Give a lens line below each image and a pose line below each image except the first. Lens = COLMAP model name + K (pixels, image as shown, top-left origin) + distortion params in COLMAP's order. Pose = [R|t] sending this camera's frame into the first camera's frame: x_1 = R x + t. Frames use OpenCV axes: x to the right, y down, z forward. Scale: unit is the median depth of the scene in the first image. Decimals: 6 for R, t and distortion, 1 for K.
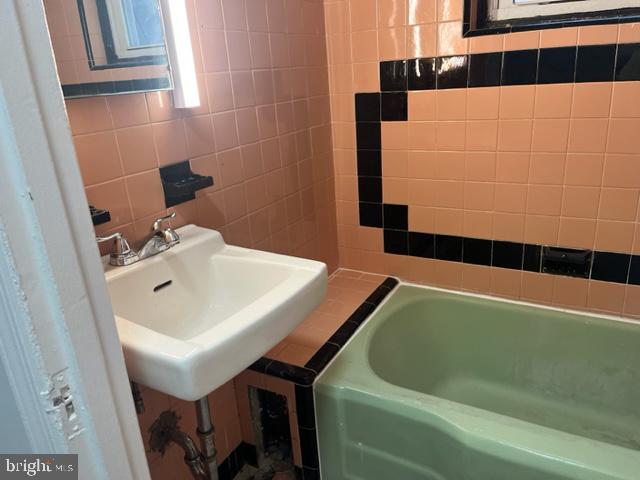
lens RADIAL K [[481.3, 0, 319.6], [0, 481.3, 241.0], [0, 0, 1]] dist [0.035758, -0.025258]
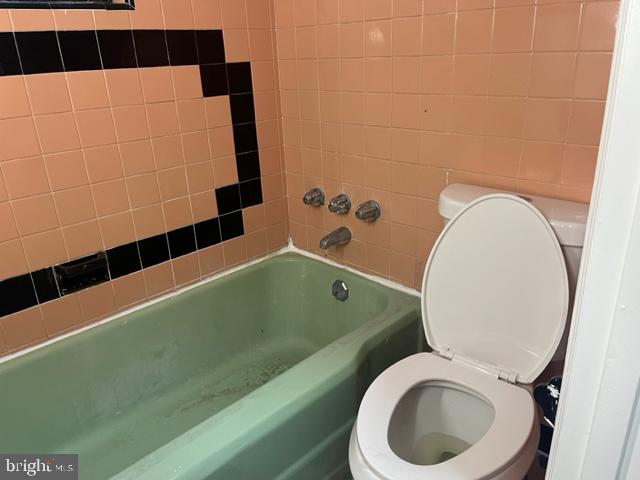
lens RADIAL K [[481.3, 0, 304.6], [0, 481.3, 240.7], [0, 0, 1]] dist [0.035758, -0.025258]
pose [[0.280353, -0.284880, 0.916649, -0.178645], [0.347566, 0.920274, 0.179705, -0.029793], [-0.894763, 0.268215, 0.357016, 0.275948]]
